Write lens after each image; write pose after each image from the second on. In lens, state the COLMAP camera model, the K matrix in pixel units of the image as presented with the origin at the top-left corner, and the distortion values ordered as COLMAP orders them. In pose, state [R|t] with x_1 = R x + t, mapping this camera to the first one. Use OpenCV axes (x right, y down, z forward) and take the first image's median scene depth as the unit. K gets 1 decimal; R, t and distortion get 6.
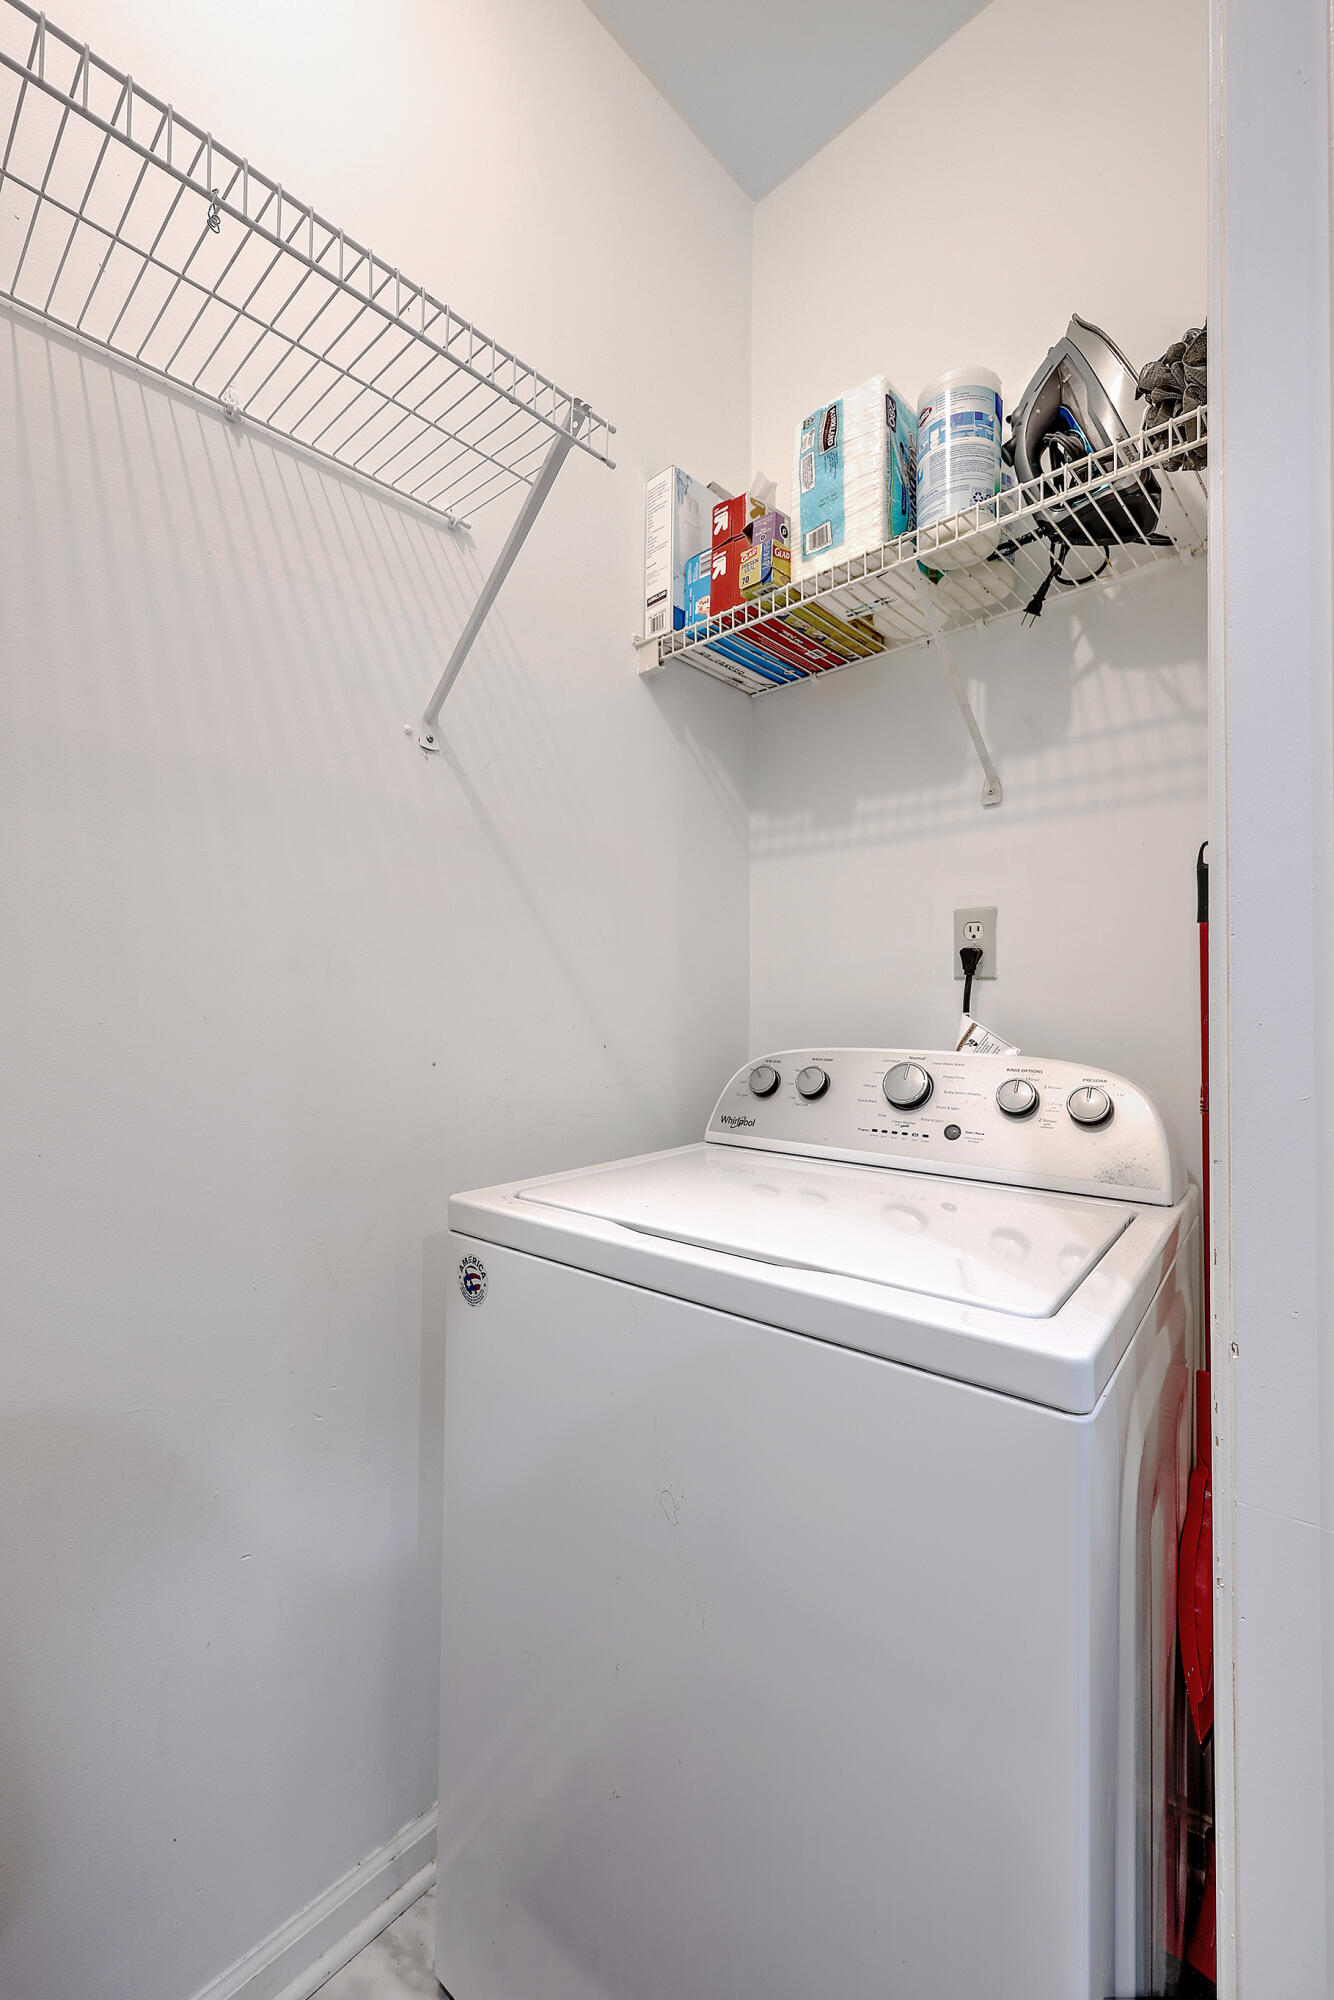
lens RADIAL K [[803.3, 0, 664.2], [0, 803.3, 987.8], [0, 0, 1]] dist [-0.000762, 0.000230]
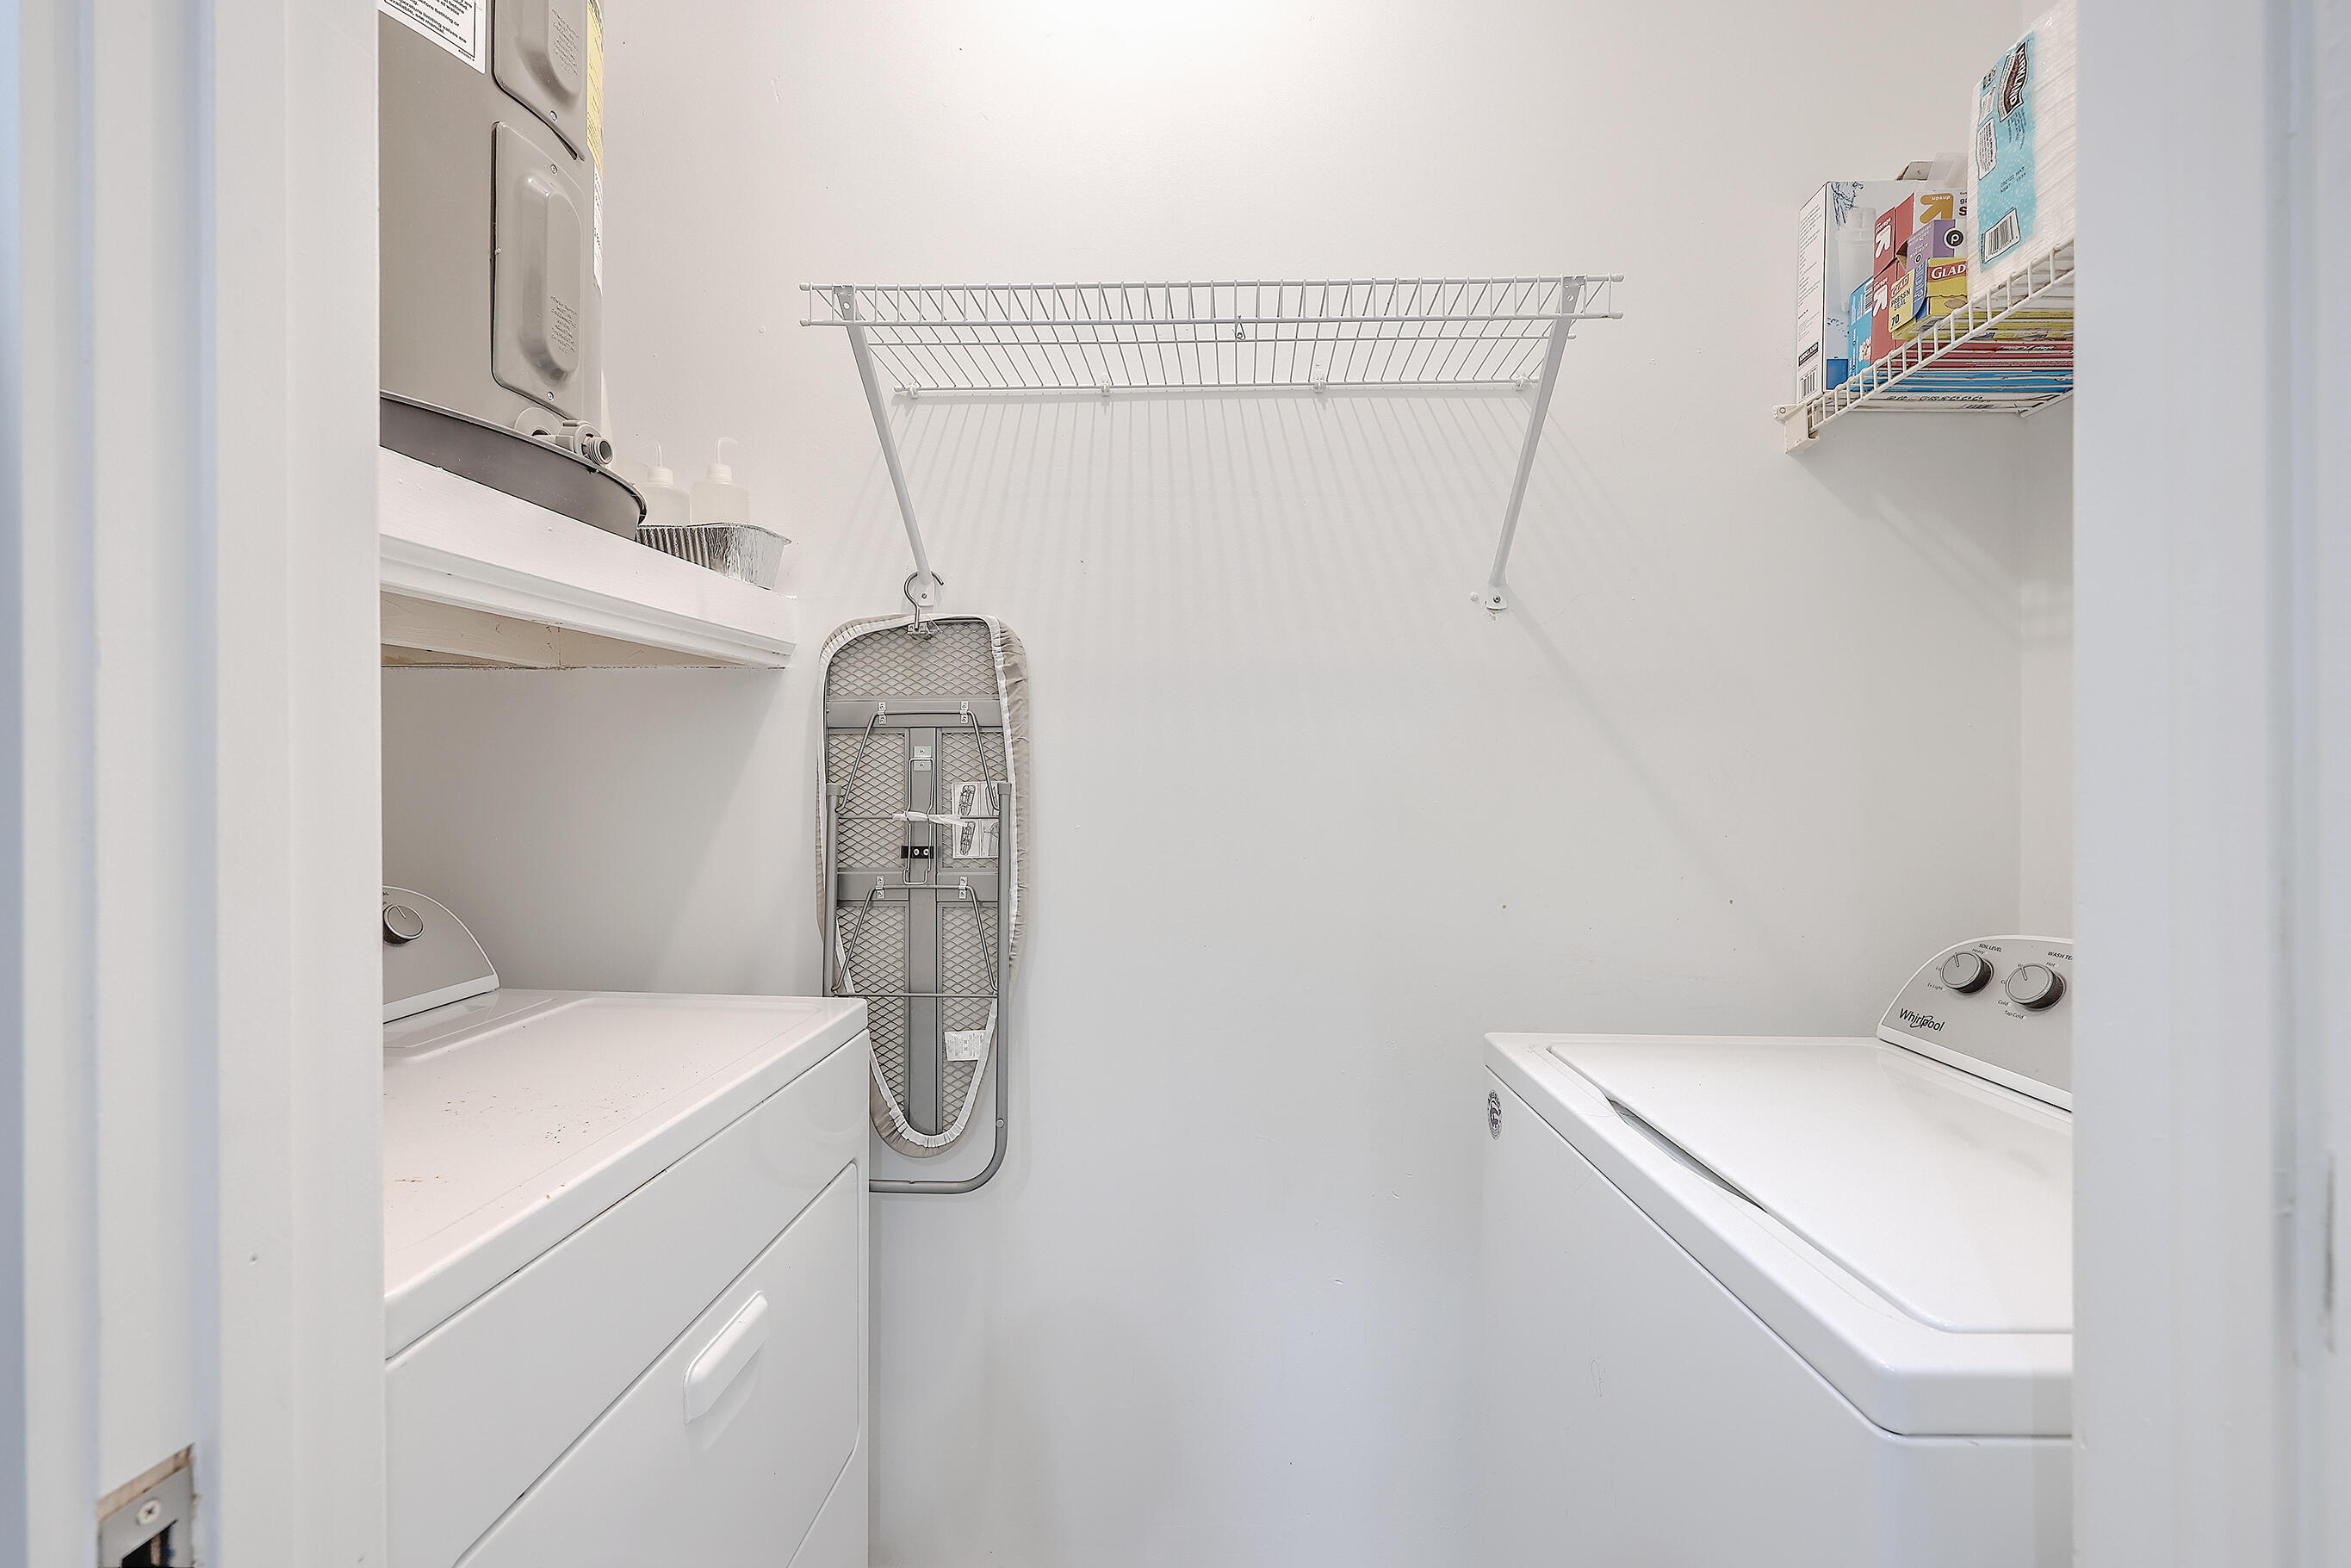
lens RADIAL K [[944.2, 0, 1175.1], [0, 944.2, 787.4], [0, 0, 1]] dist [-0.000762, 0.000230]
pose [[0.652185, 0.006074, -0.758035, 0.341071], [0.002853, 0.999941, 0.010467, -0.070749], [0.758054, -0.008989, 0.652130, -0.118950]]
